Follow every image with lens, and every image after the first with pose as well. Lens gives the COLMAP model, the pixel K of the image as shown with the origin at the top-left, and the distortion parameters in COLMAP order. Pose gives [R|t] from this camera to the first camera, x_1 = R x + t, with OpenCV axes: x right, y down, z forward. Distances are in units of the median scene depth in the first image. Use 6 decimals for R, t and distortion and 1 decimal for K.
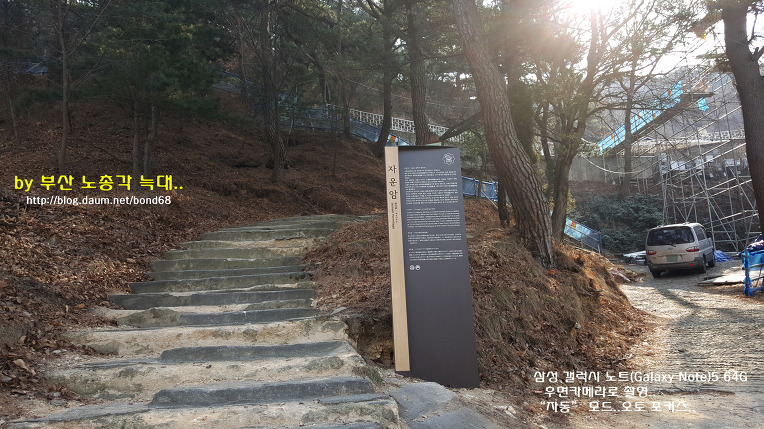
lens RADIAL K [[554.5, 0, 367.4], [0, 554.5, 216.6], [0, 0, 1]] dist [0.101192, -0.172916]
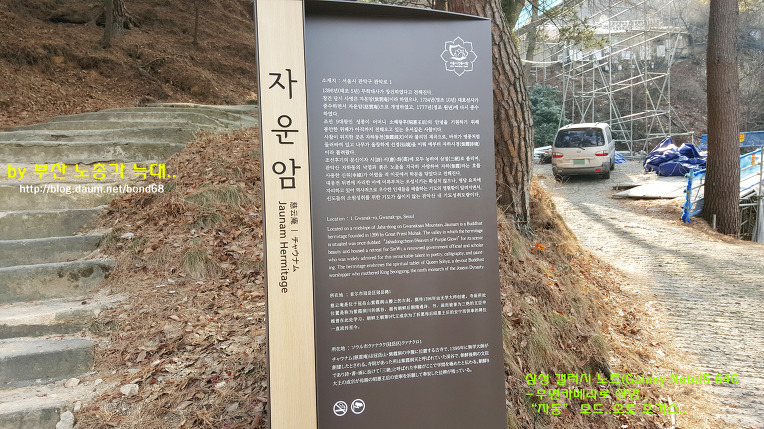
lens RADIAL K [[554.5, 0, 367.4], [0, 554.5, 216.6], [0, 0, 1]] dist [0.101192, -0.172916]
pose [[0.977233, 0.003344, 0.212144, 0.008039], [-0.050286, 0.975038, 0.216269, -0.025461], [-0.206125, -0.222013, 0.953007, 0.213689]]
